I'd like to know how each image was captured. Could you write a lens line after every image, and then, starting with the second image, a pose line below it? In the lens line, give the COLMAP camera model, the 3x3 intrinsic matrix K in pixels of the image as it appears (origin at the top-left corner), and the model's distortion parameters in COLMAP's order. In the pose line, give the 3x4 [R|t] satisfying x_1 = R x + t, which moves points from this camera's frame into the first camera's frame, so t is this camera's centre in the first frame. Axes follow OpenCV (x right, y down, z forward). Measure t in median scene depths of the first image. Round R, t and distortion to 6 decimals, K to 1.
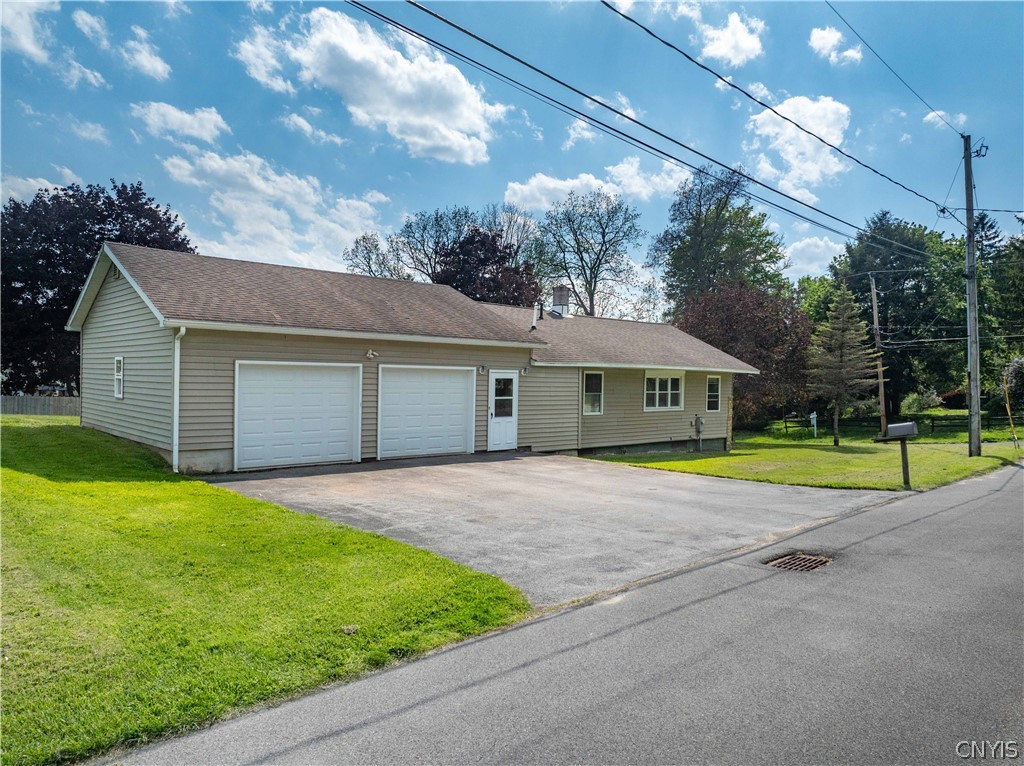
lens RADIAL K [[709.4, 0, 512.0], [0, 709.4, 383.0], [0, 0, 1]] dist [-0.007153, -0.000078]
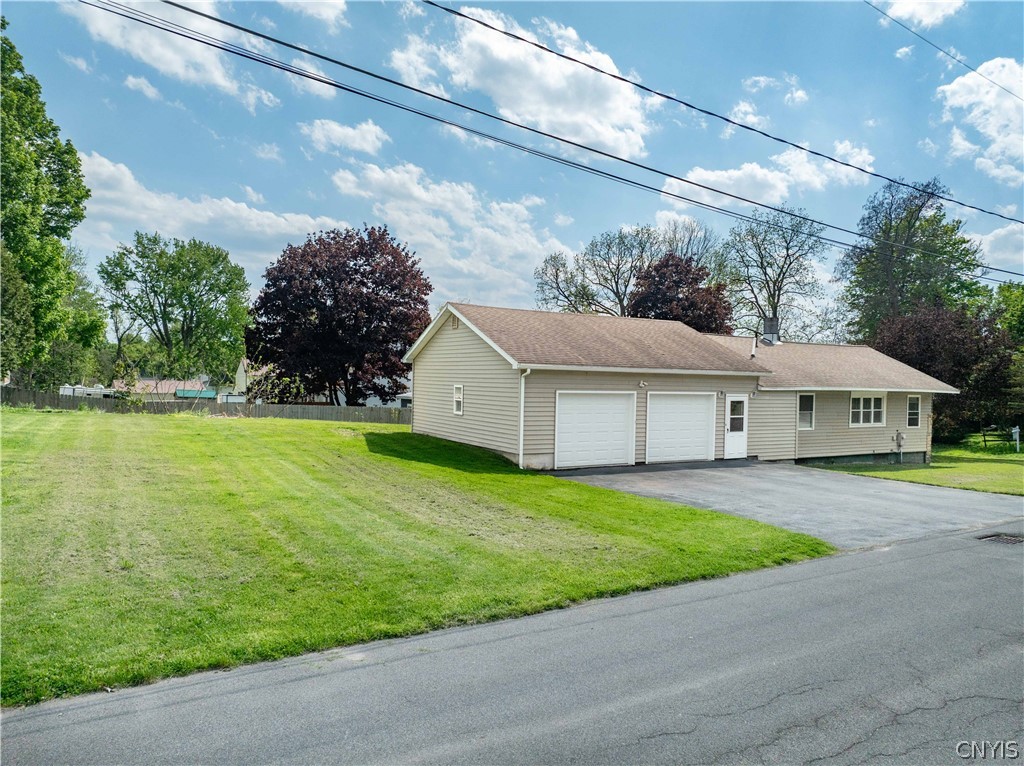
lens RADIAL K [[731.3, 0, 512.0], [0, 731.3, 383.0], [0, 0, 1]] dist [-0.009769, 0.003143]
pose [[0.979370, 0.004465, -0.202028, -0.053313], [-0.005009, 0.999985, -0.002179, -0.012626], [0.202015, 0.003146, 0.979377, -0.127517]]
